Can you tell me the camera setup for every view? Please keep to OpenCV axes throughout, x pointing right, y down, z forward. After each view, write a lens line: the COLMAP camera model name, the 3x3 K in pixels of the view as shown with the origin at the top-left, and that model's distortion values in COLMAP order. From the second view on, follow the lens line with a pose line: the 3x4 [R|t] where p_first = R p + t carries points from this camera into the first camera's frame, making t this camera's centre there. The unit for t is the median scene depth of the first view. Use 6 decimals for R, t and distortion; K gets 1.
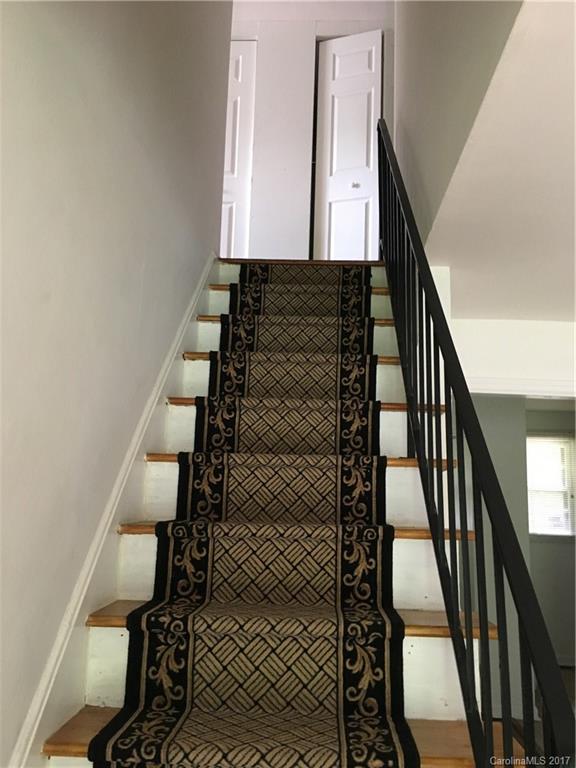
lens RADIAL K [[646.1, 0, 290.6], [0, 646.1, 374.7], [0, 0, 1]] dist [0.095527, -0.129483]
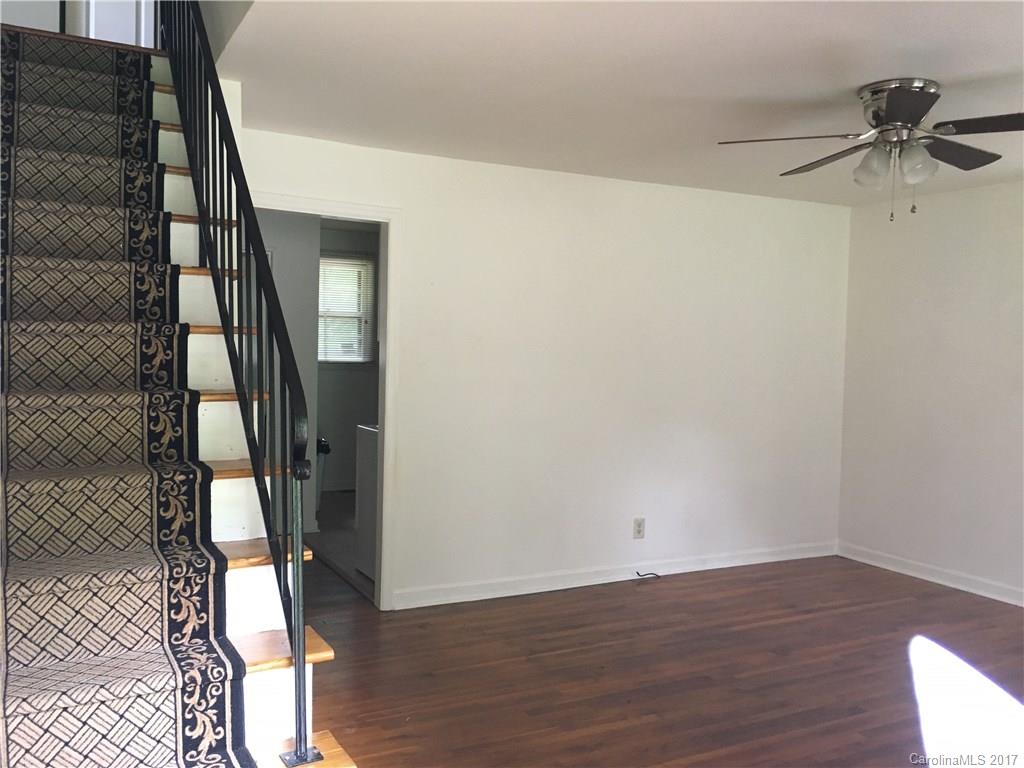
lens RADIAL K [[861.4, 0, 512.0], [0, 861.4, 384.0], [0, 0, 1]] dist [0.095527, -0.129483]
pose [[0.854907, -0.035775, 0.517546, -0.142390], [-0.087743, 0.973276, 0.212216, -0.040214], [-0.511307, -0.226836, 0.828922, -0.555868]]
